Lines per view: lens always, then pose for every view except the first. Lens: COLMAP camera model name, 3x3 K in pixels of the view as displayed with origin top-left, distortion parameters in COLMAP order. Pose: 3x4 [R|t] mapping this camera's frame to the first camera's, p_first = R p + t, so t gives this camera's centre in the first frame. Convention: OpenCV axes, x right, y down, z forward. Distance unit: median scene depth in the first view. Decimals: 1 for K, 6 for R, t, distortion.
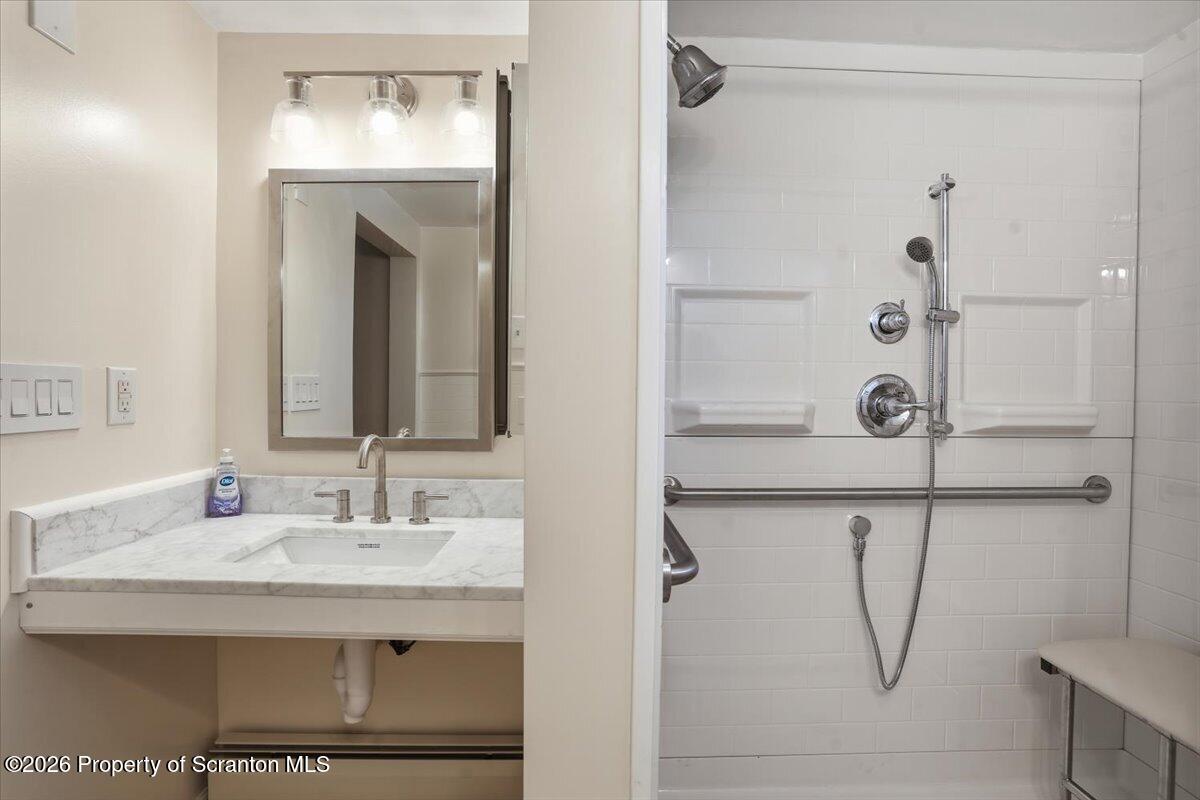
lens RADIAL K [[591.0, 0, 598.7], [0, 591.0, 400.1], [0, 0, 1]] dist [-0.077635, 0.035361]
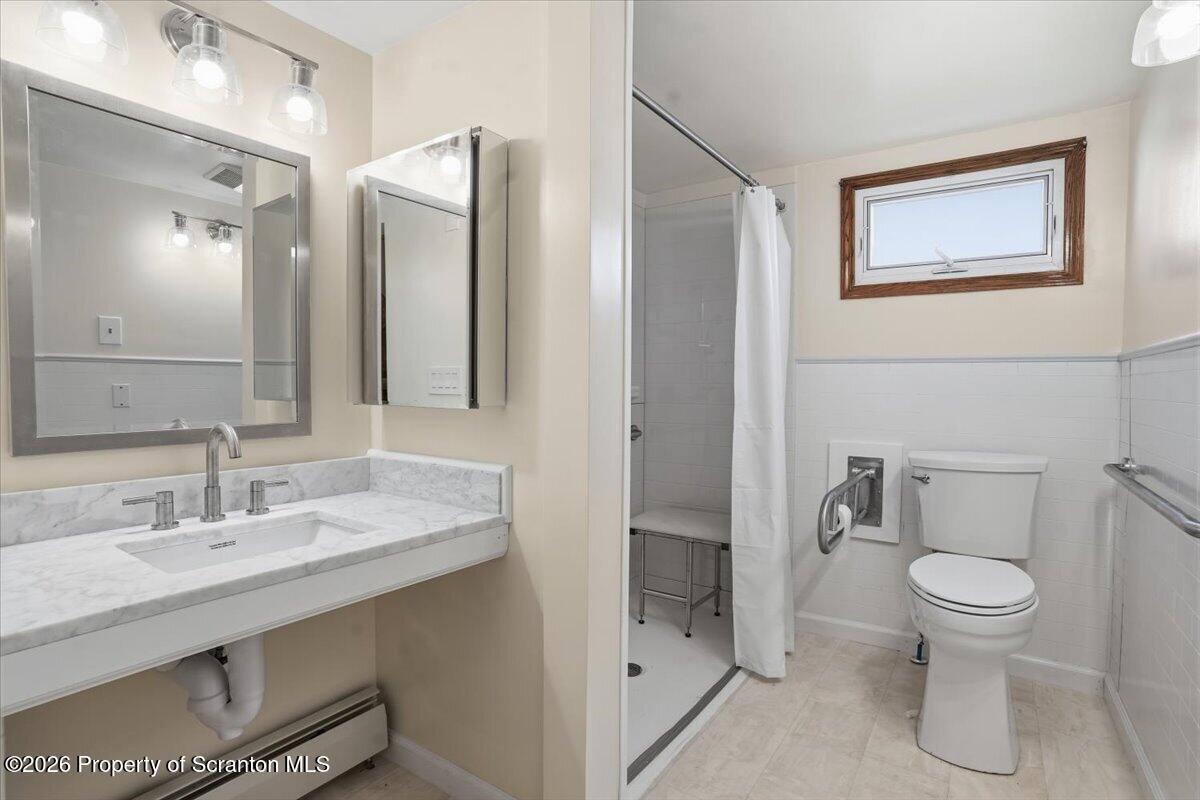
lens RADIAL K [[595.2, 0, 601.7], [0, 595.2, 396.8], [0, 0, 1]] dist [-0.077660, 0.036811]
pose [[0.583122, -0.023565, 0.812042, -0.745603], [0.014608, 0.999722, 0.018522, 0.010187], [-0.812253, 0.001062, 0.583304, -0.009196]]
